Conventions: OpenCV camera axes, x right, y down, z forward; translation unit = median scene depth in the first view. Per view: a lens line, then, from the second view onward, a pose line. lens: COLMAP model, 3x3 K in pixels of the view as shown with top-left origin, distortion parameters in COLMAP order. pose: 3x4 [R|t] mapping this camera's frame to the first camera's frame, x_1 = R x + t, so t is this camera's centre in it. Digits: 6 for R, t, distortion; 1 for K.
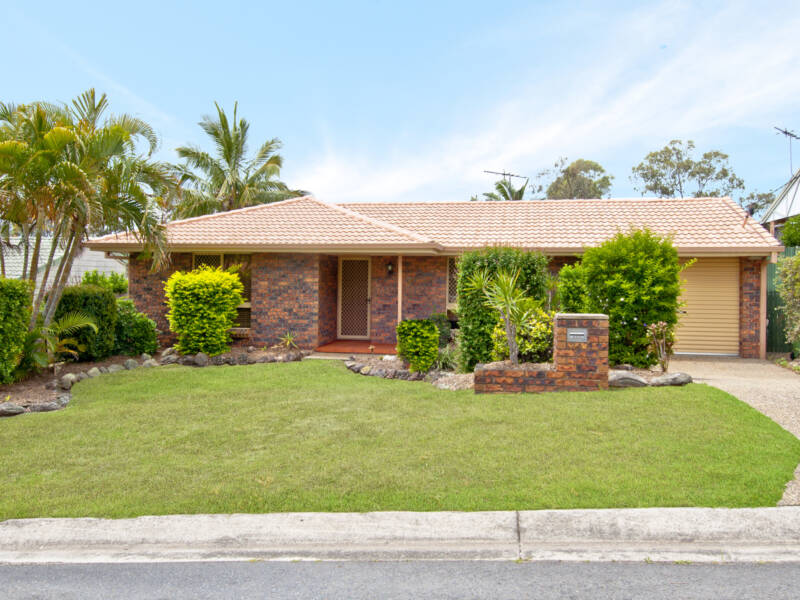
lens RADIAL K [[836.0, 0, 400.0], [0, 836.0, 300.0], [0, 0, 1]] dist [0.059373, 0.010612]
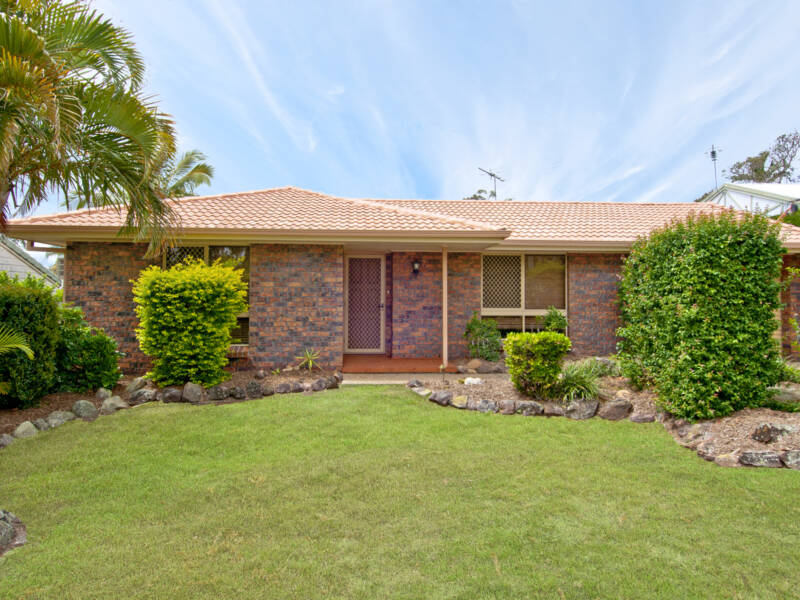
lens RADIAL K [[581.8, 0, 400.0], [0, 581.8, 300.0], [0, 0, 1]] dist [0.007039, -0.003990]
pose [[0.959175, -0.008146, 0.282697, -0.205634], [0.014012, 0.999726, -0.018733, 0.005849], [-0.282467, 0.021929, 0.959026, 0.485831]]
